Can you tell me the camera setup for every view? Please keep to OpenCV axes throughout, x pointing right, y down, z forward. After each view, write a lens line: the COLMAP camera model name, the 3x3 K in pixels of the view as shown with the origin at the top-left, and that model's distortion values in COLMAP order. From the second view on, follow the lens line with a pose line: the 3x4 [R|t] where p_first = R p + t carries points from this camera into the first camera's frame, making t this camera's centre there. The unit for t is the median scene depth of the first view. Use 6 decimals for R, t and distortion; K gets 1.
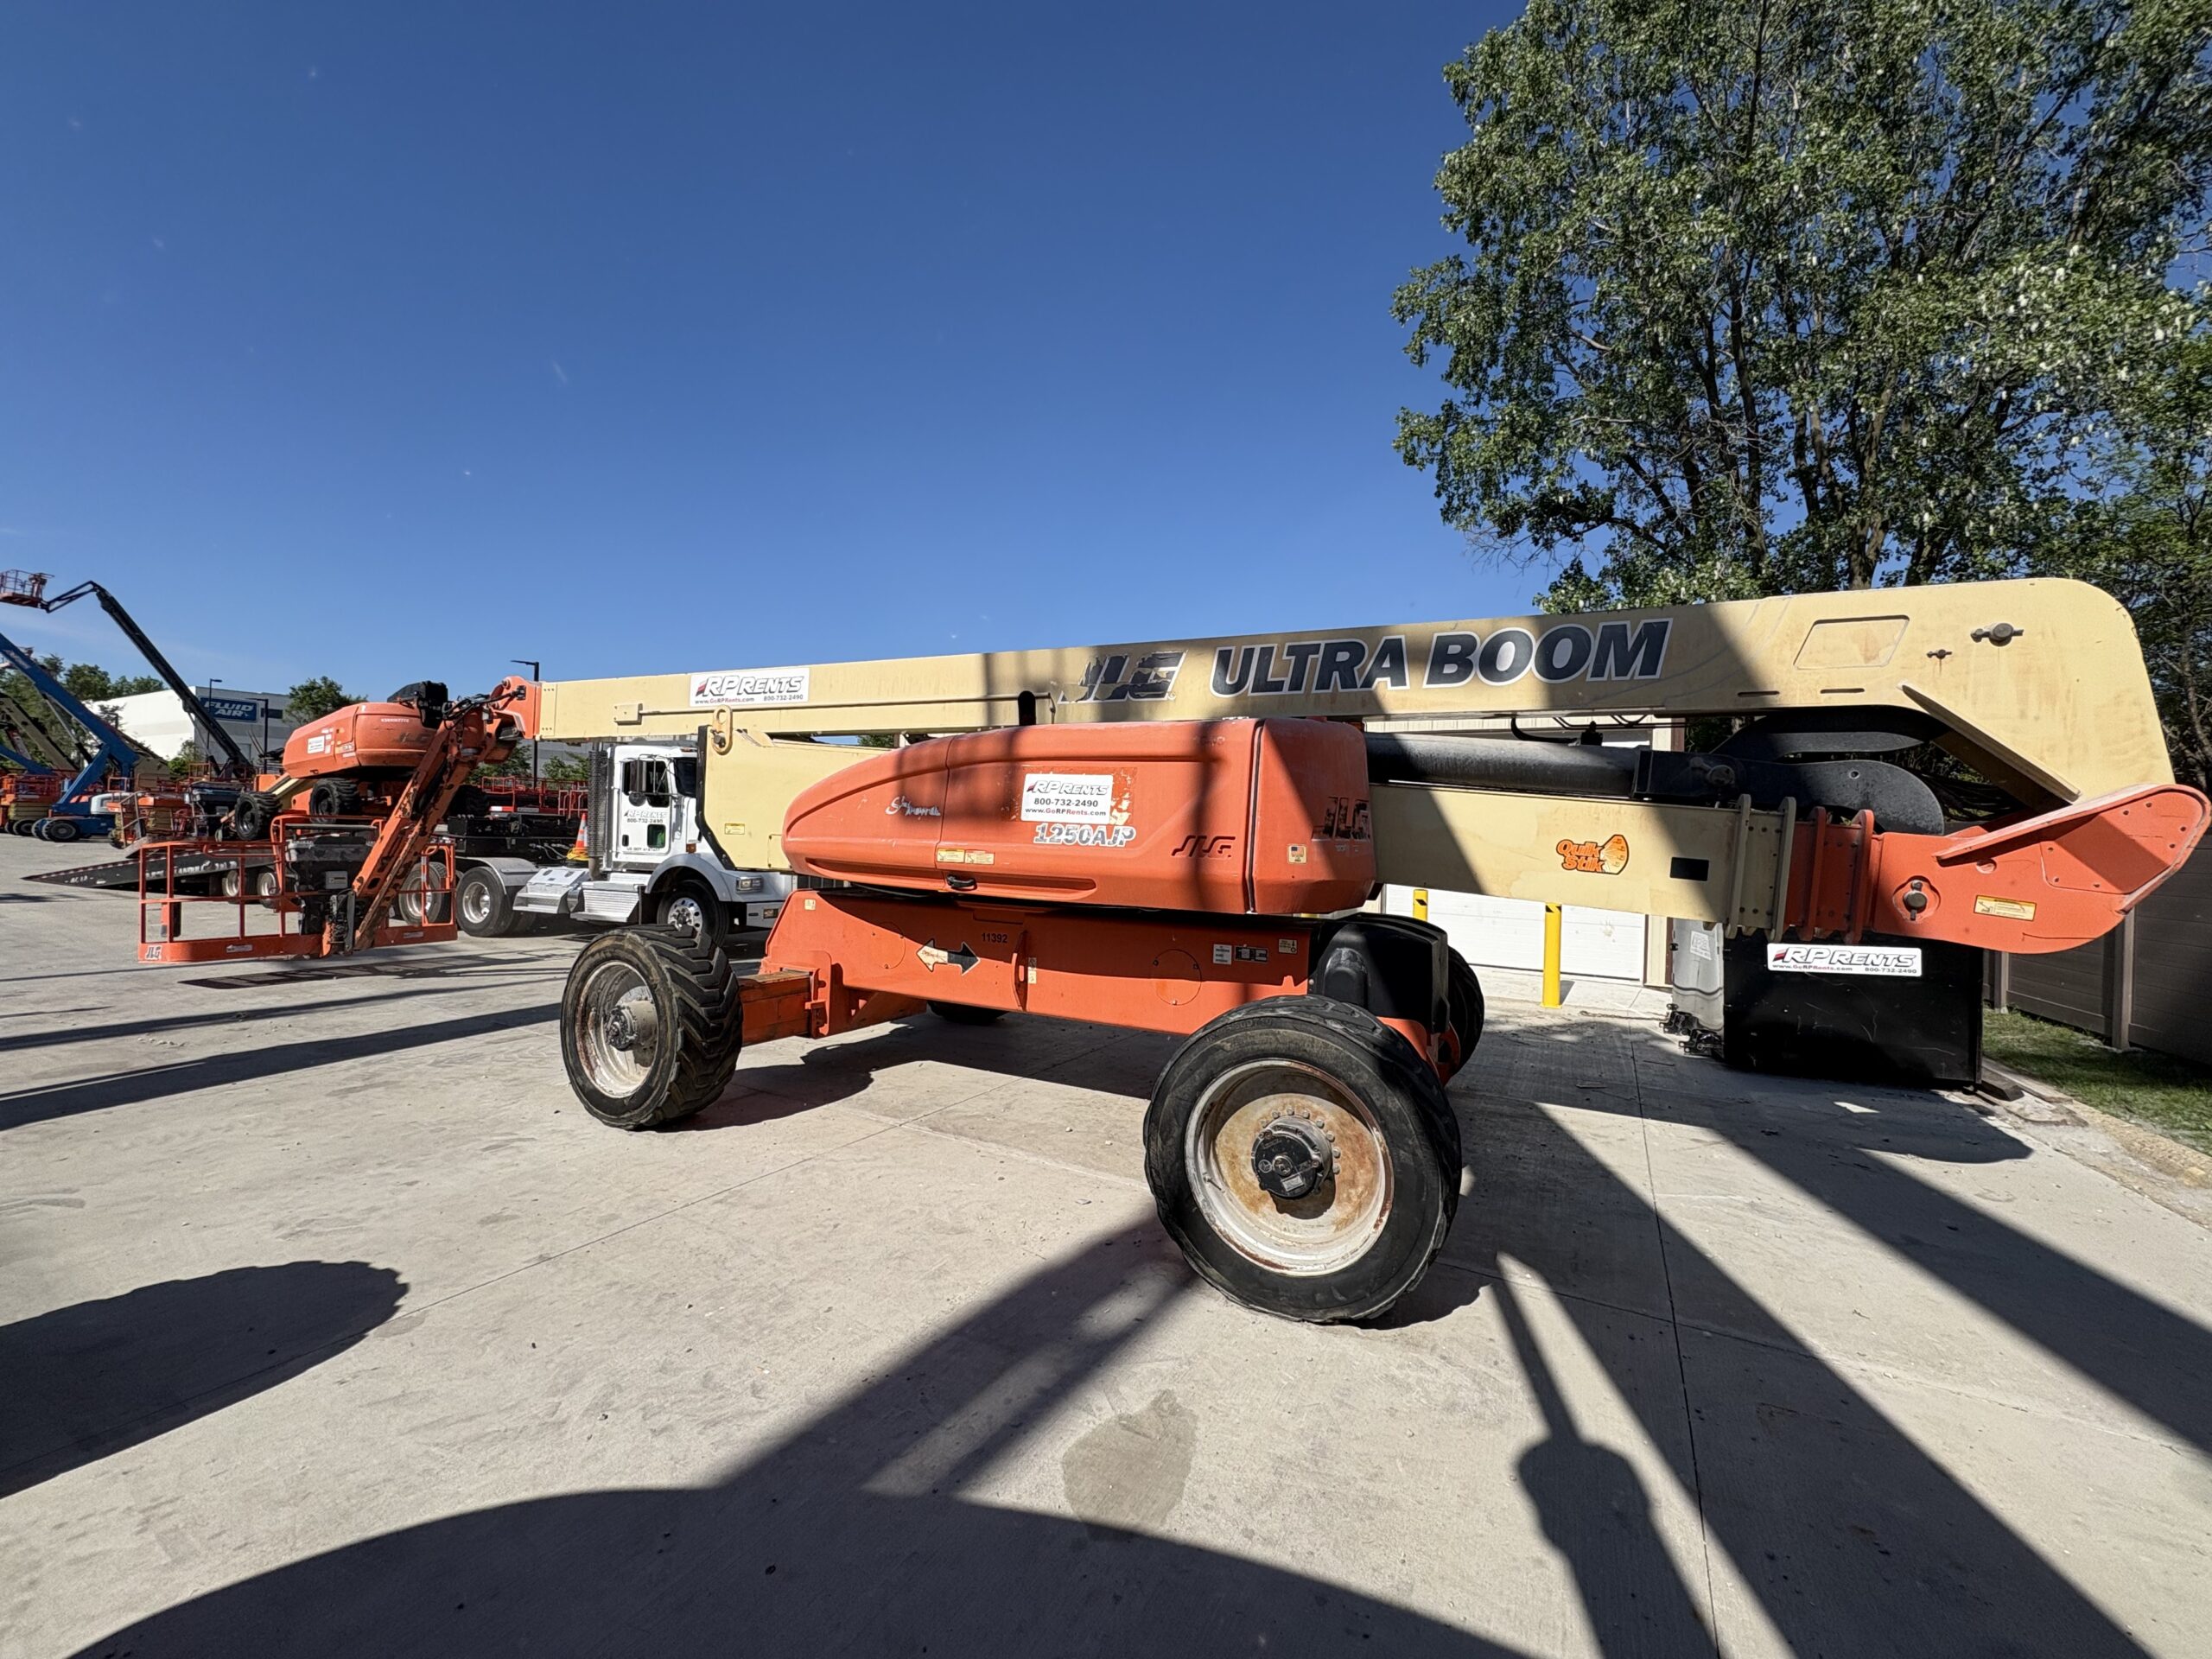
lens RADIAL K [[876.7, 0, 1103.7], [0, 876.7, 817.9], [0, 0, 1]] dist [0.000417, -0.000203]
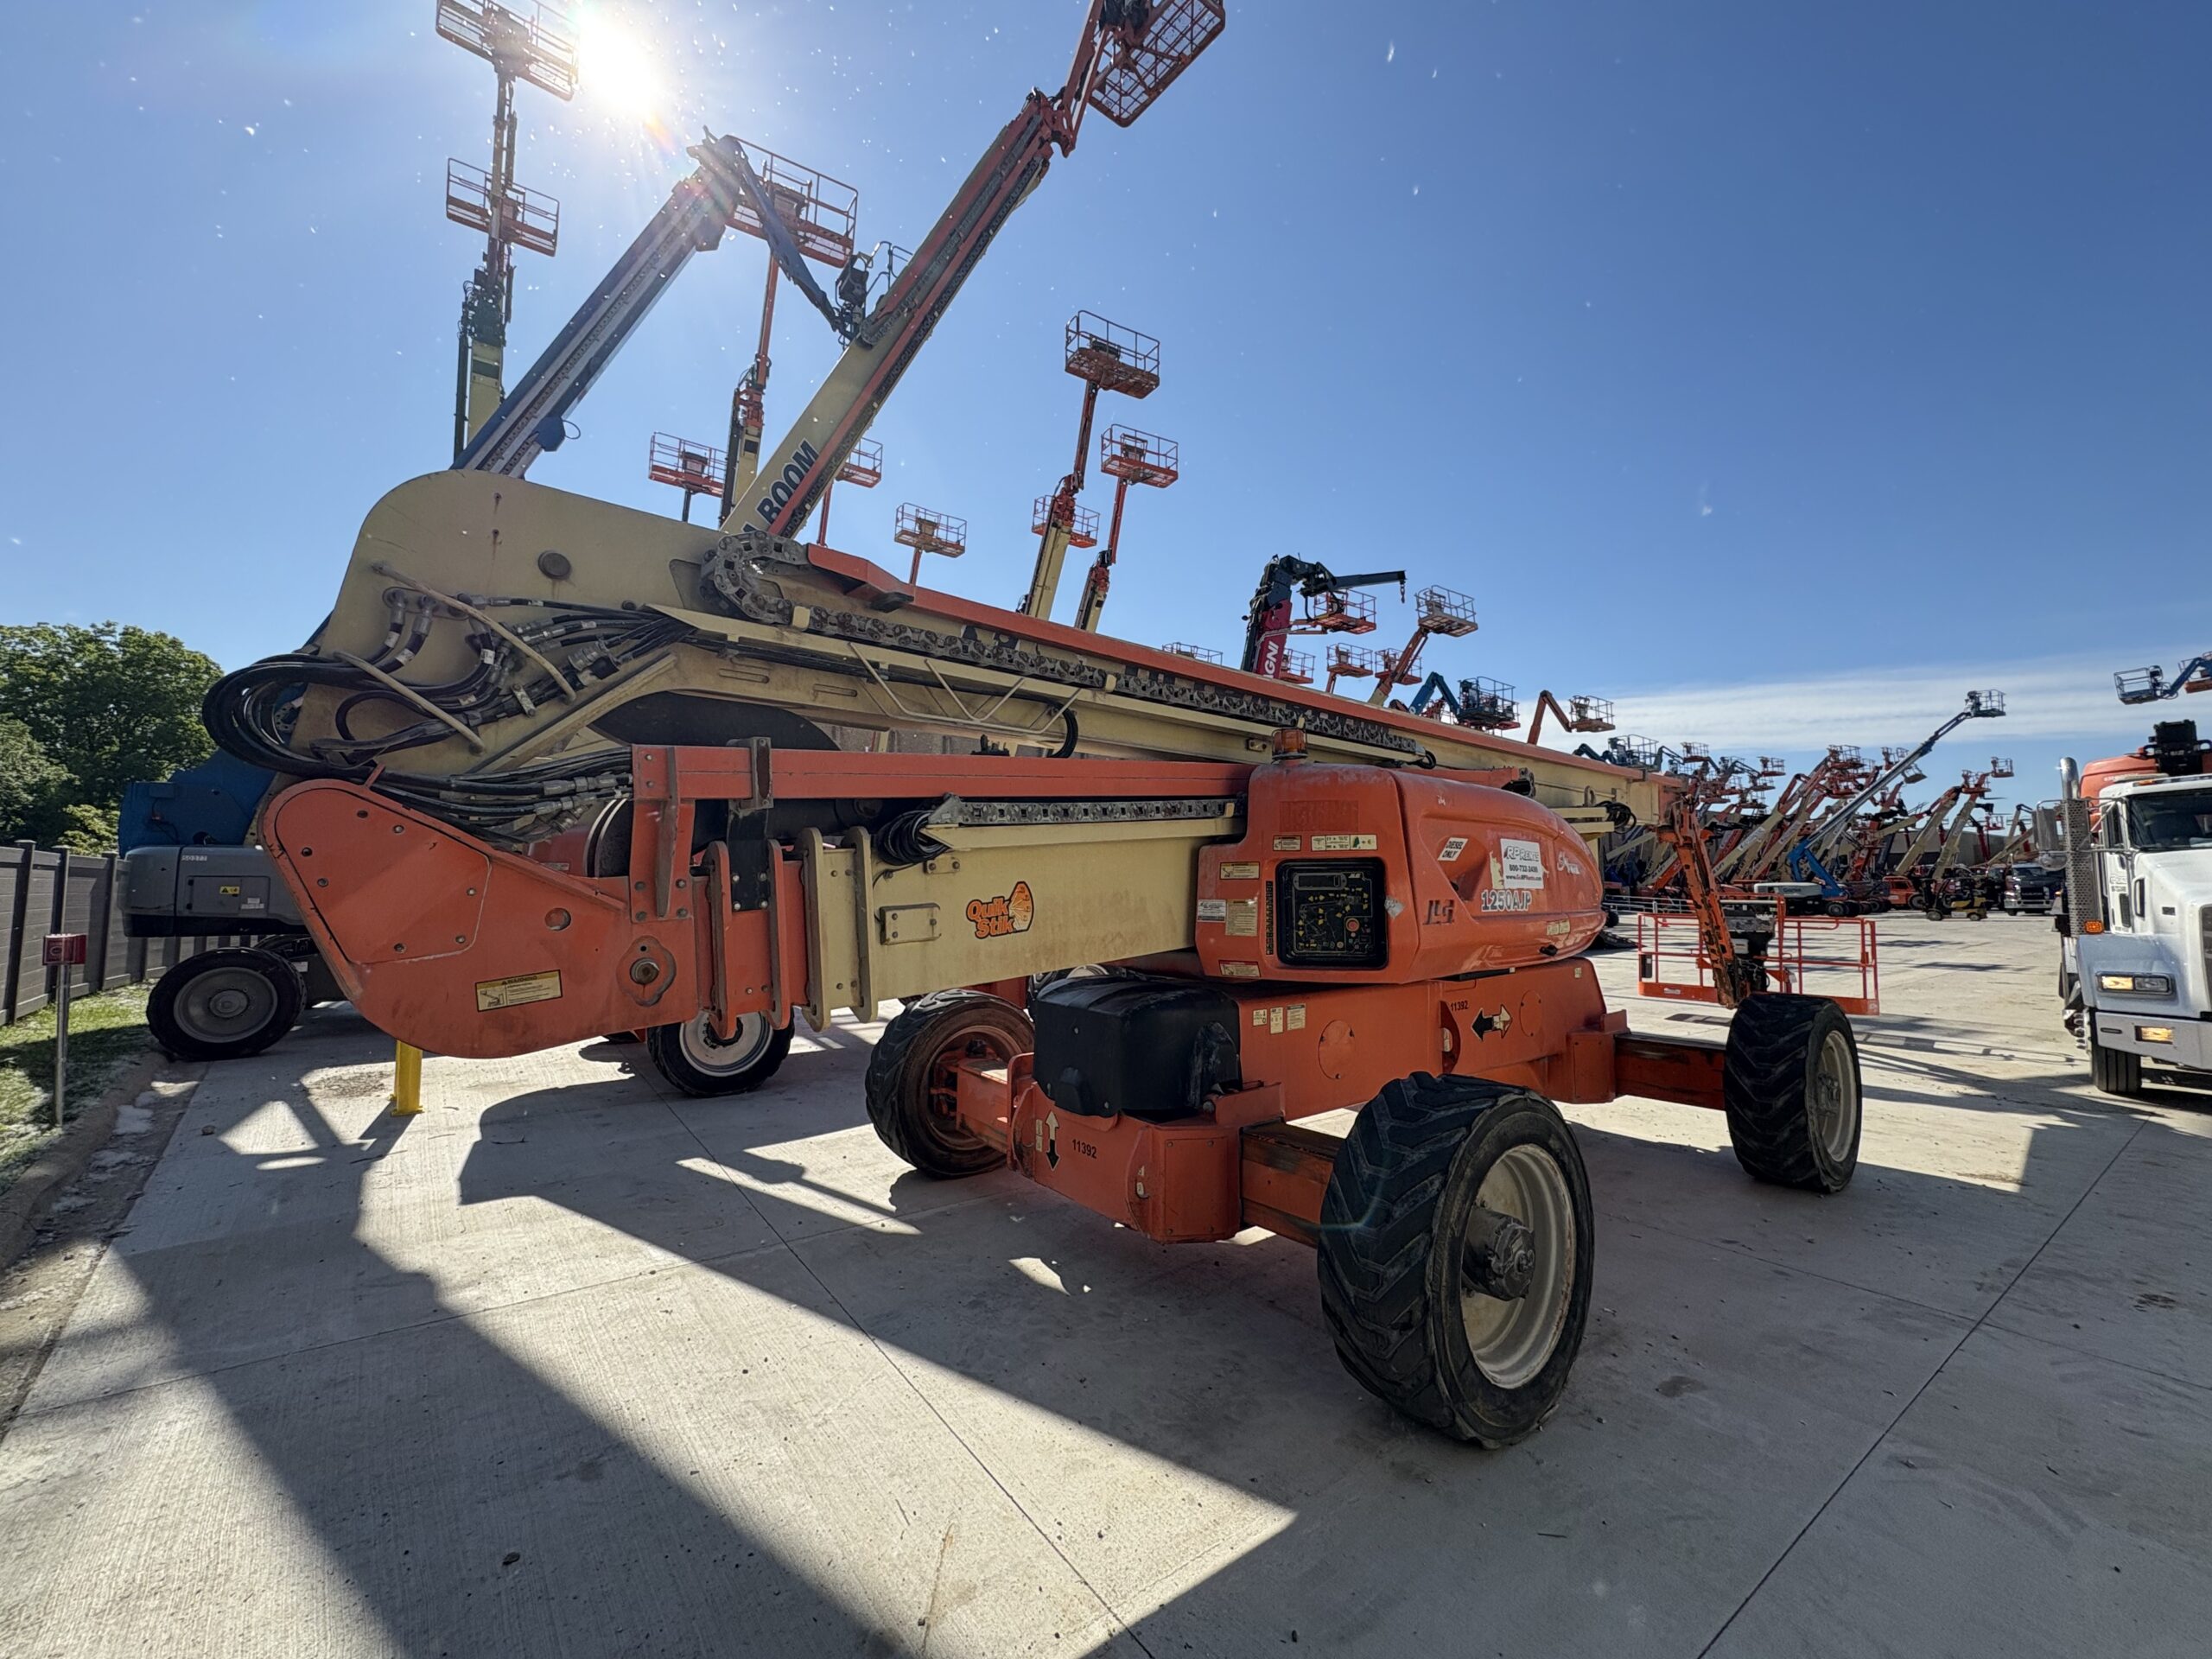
lens RADIAL K [[876.7, 0, 1103.7], [0, 876.7, 817.9], [0, 0, 1]] dist [0.000417, -0.000203]
pose [[-0.417513, -0.100538, -0.903092, 1.171772], [0.009587, 0.993317, -0.115015, 0.049771], [0.908620, -0.056679, -0.413759, 1.378910]]
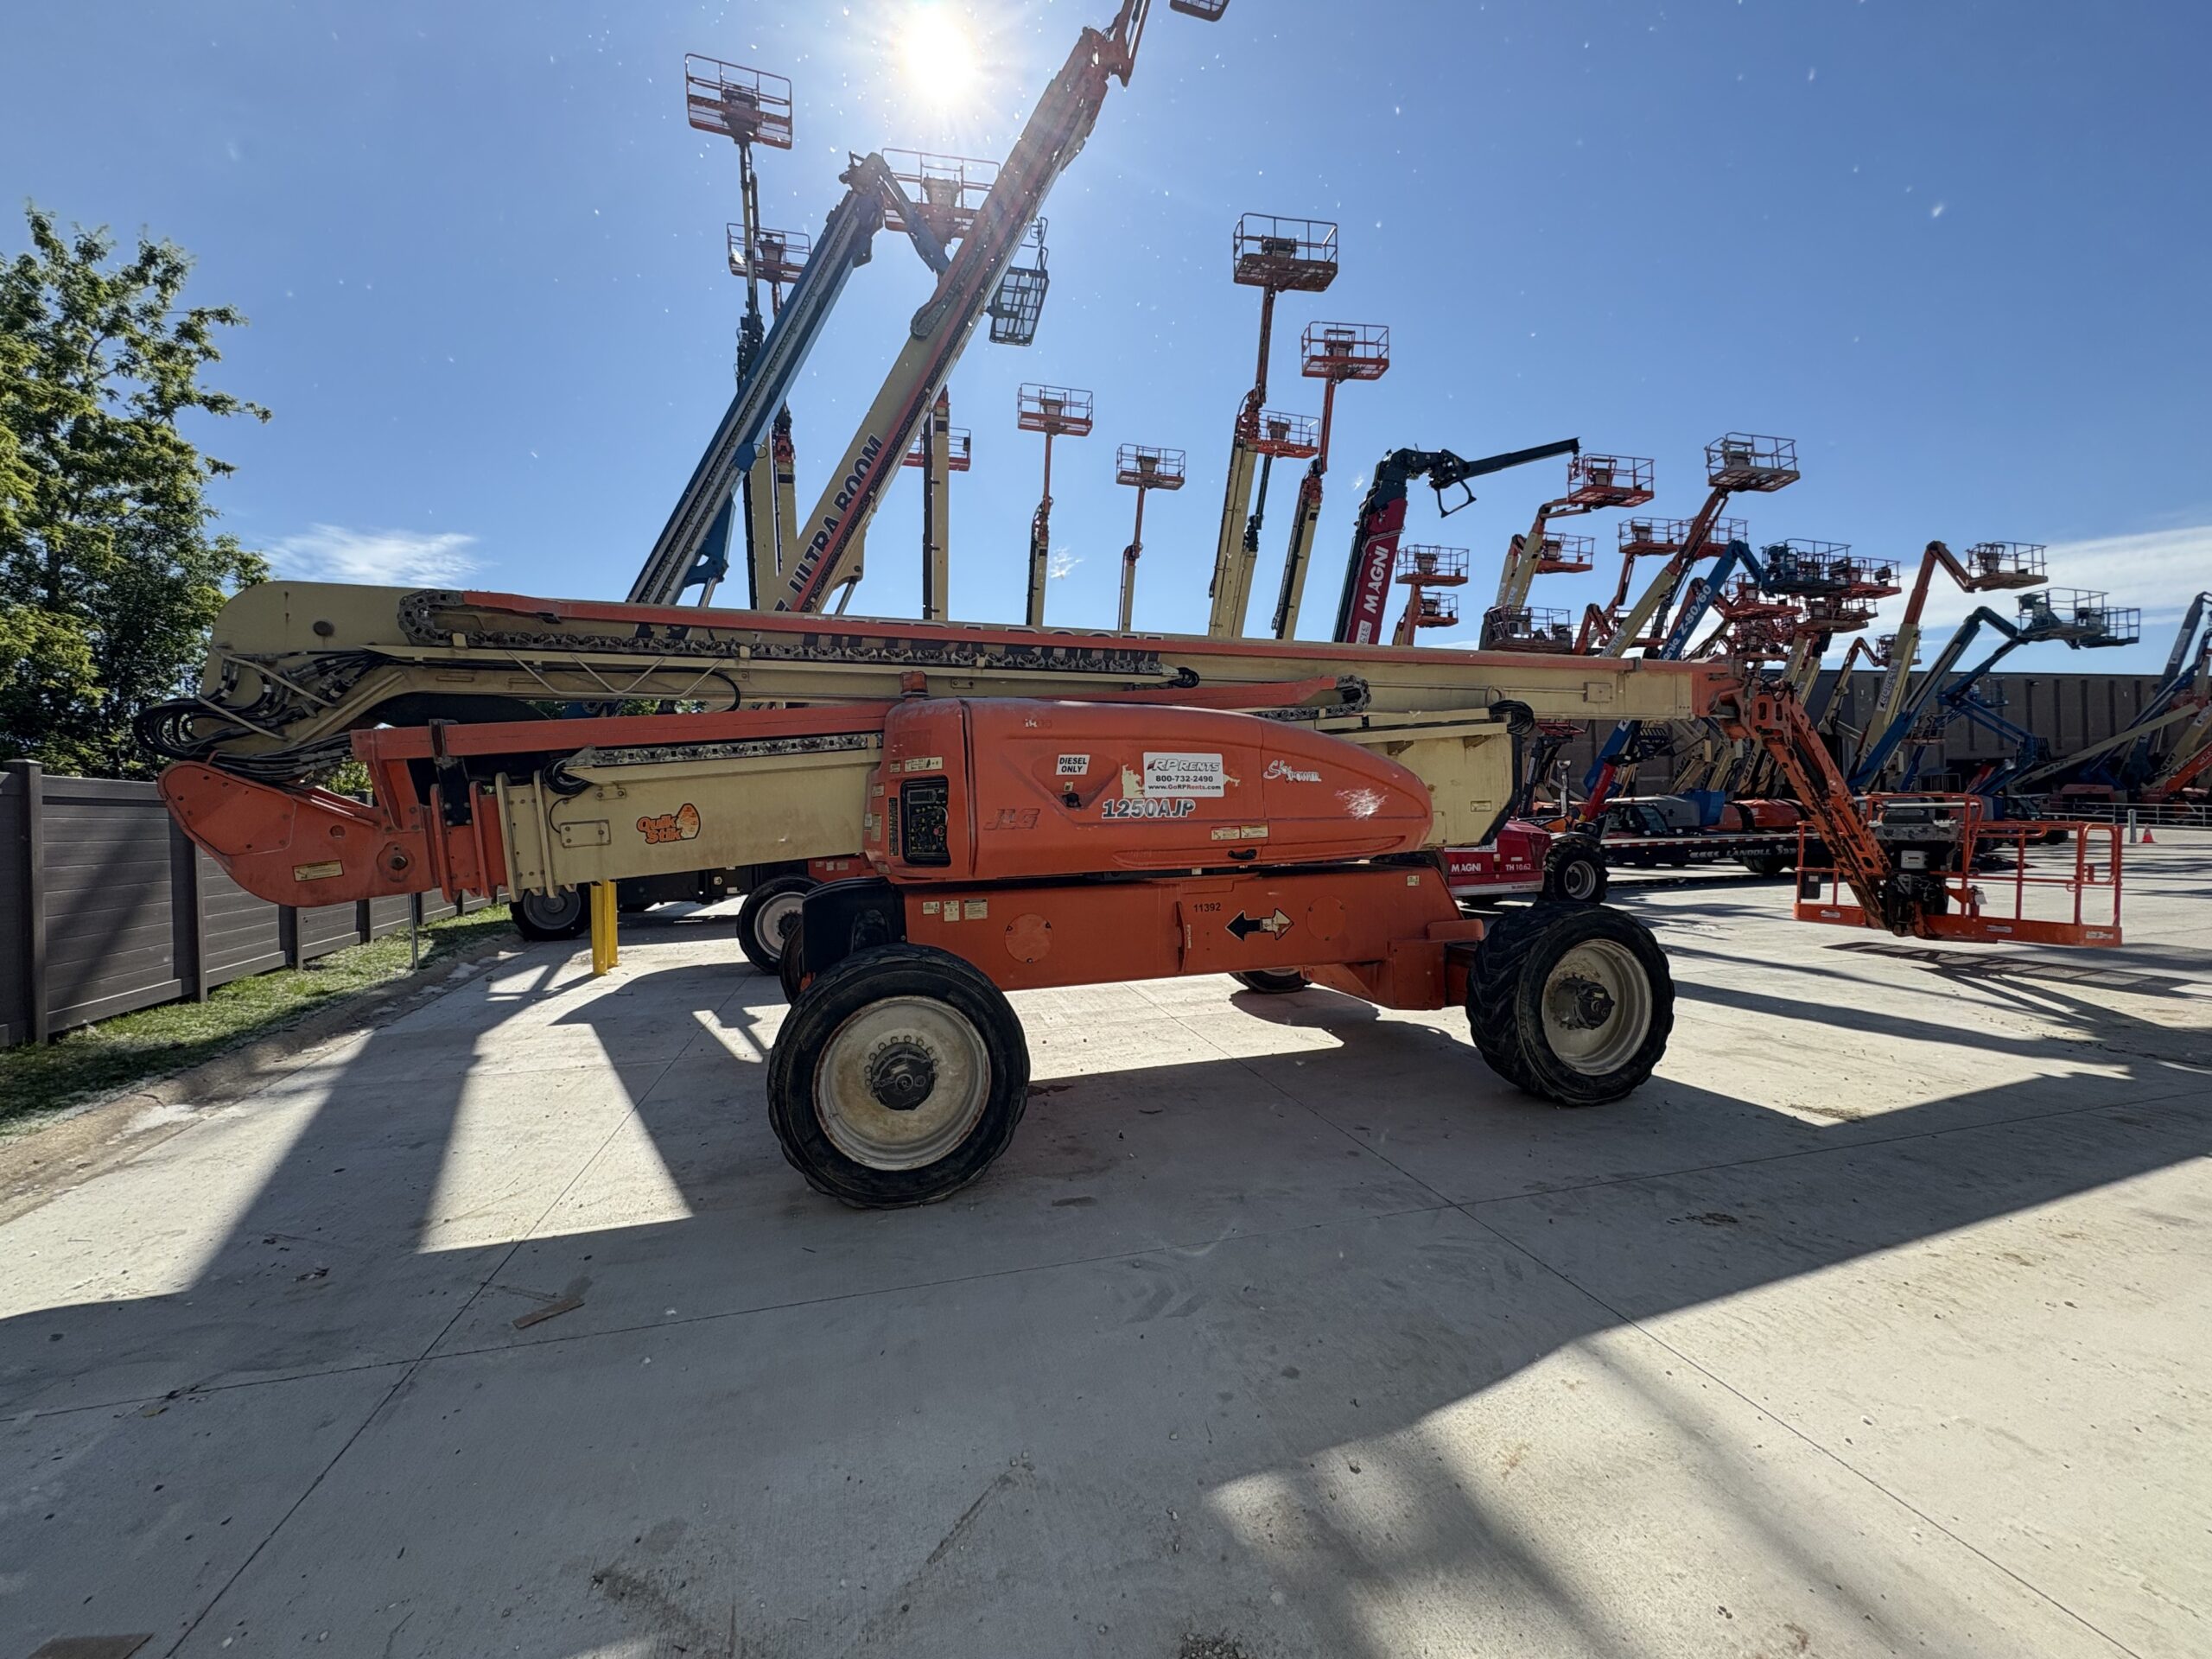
lens RADIAL K [[876.7, 0, 1103.7], [0, 876.7, 817.9], [0, 0, 1]] dist [0.000417, -0.000203]
pose [[-0.718628, -0.011902, -0.695293, 0.895079], [0.020456, 0.999059, -0.038244, 0.083441], [0.695094, -0.041706, -0.717708, 2.081566]]
